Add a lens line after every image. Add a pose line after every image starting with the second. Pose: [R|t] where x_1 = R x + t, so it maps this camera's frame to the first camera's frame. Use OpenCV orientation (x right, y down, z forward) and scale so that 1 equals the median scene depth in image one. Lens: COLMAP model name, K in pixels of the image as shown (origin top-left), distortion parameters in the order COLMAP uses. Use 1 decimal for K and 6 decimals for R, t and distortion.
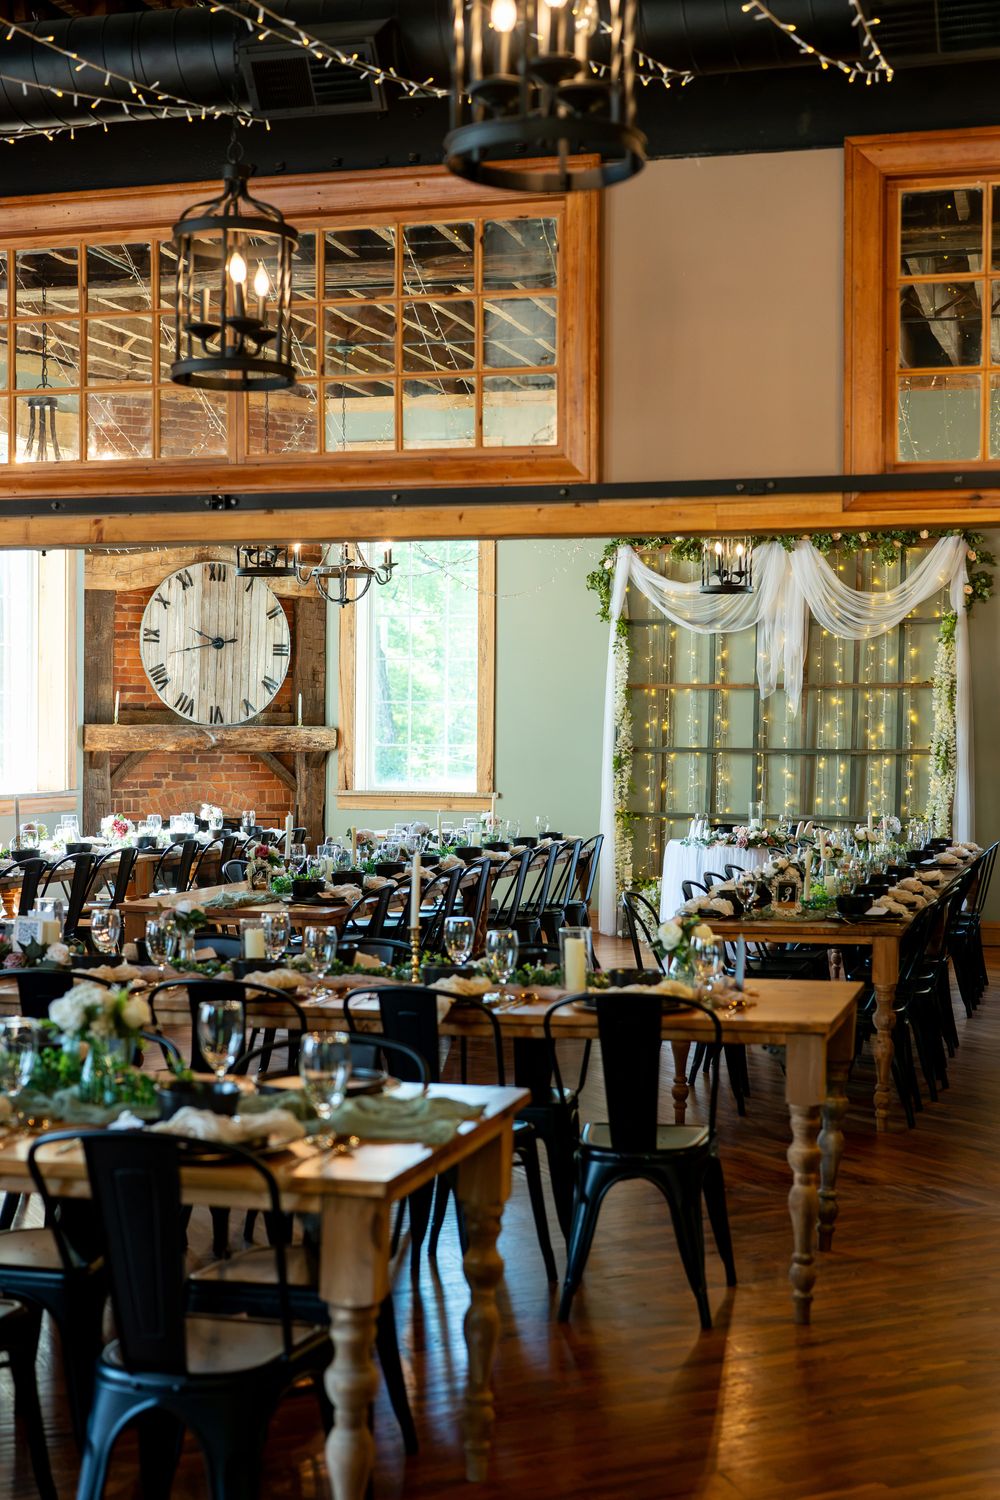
lens RADIAL K [[2026.2, 0, 503.0], [0, 2026.2, 726.9], [0, 0, 1]] dist [0.003655, 0.028037]
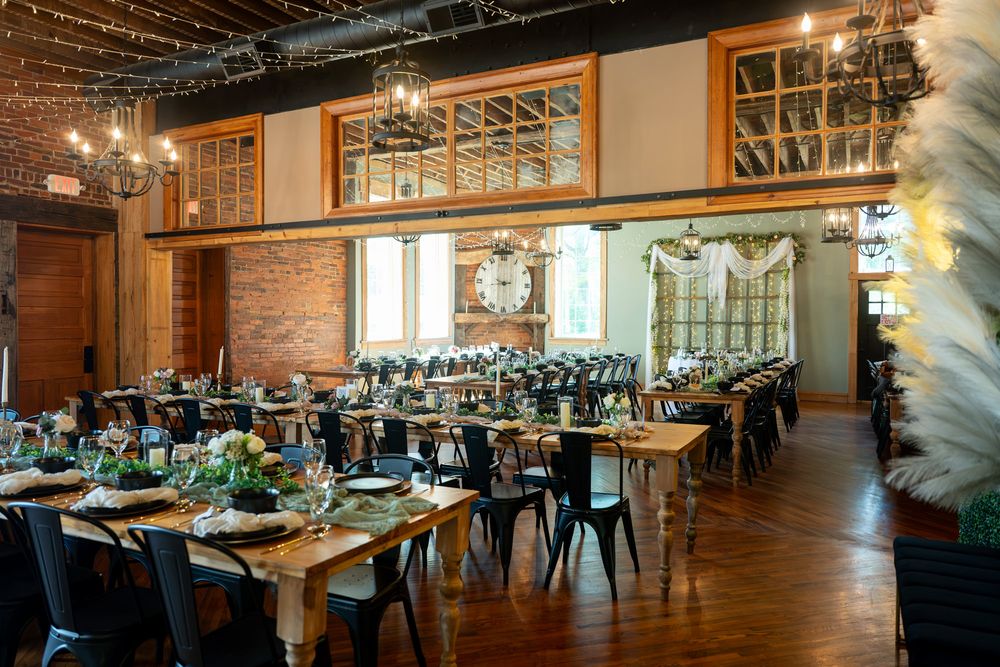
lens RADIAL K [[669.6, 0, 511.2], [0, 669.6, 320.4], [0, 0, 1]] dist [0.004084, 0.000352]
pose [[0.981120, -0.000645, -0.193398, 0.045190], [0.001206, 0.999995, 0.002782, 0.006169], [0.193396, -0.002963, 0.981116, 0.115721]]
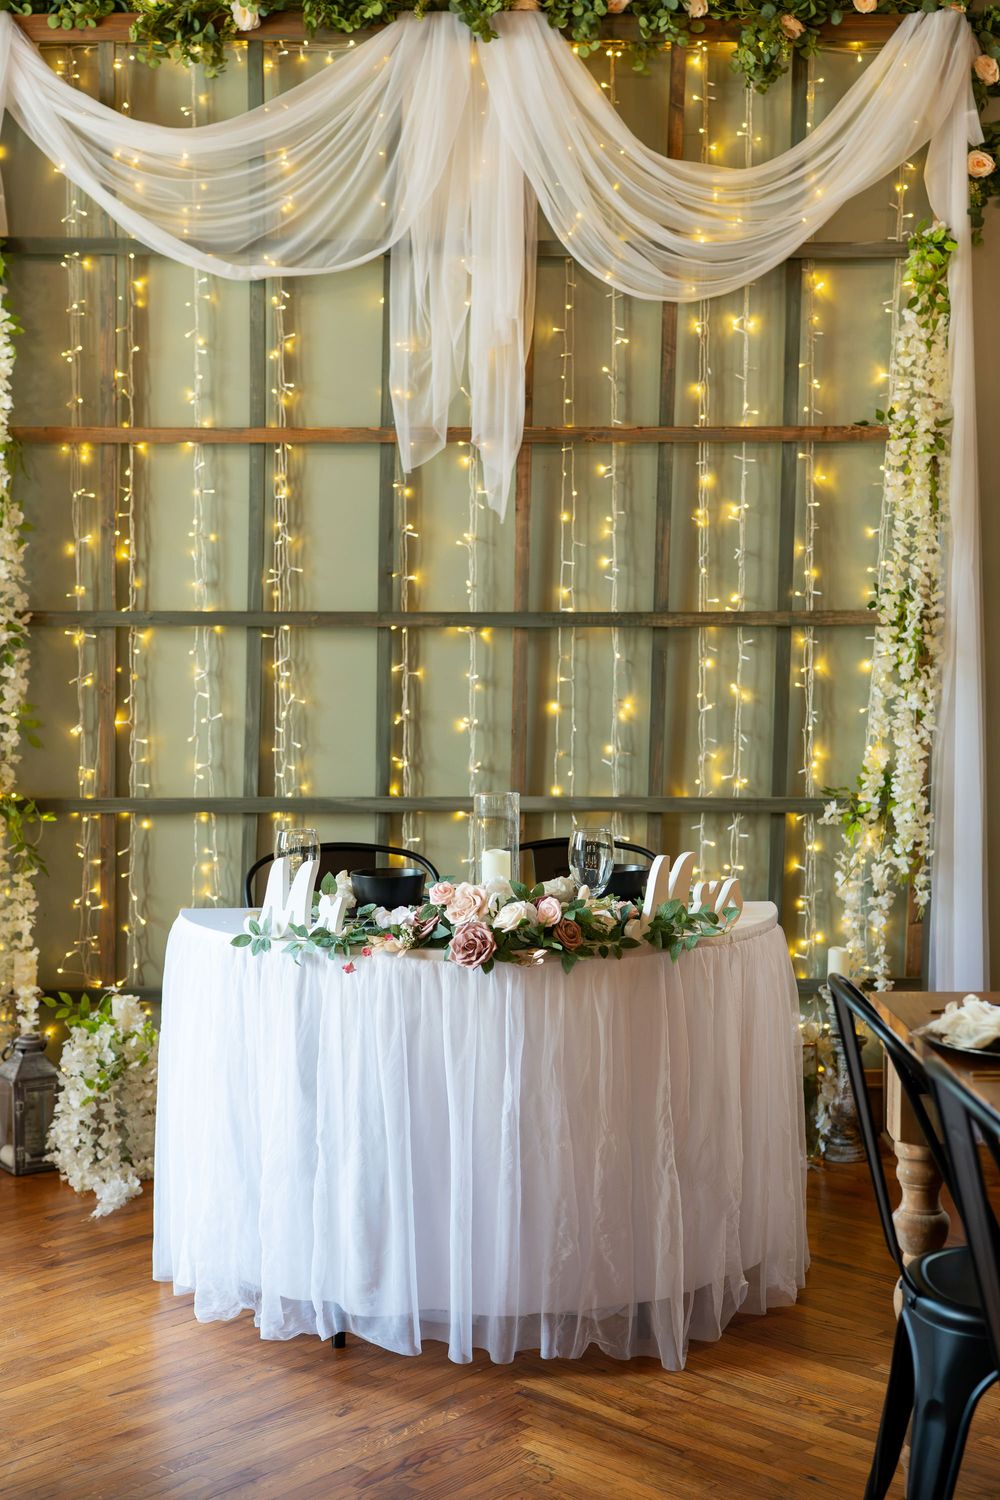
lens RADIAL K [[2092.1, 0, 467.6], [0, 2092.1, 751.0], [0, 0, 1]] dist [-0.009659, 0.020031]
pose [[0.955374, -0.024978, 0.294342, 0.030317], [0.005553, 0.997761, 0.066647, 0.010558], [-0.295347, -0.062039, 0.953374, 0.649612]]
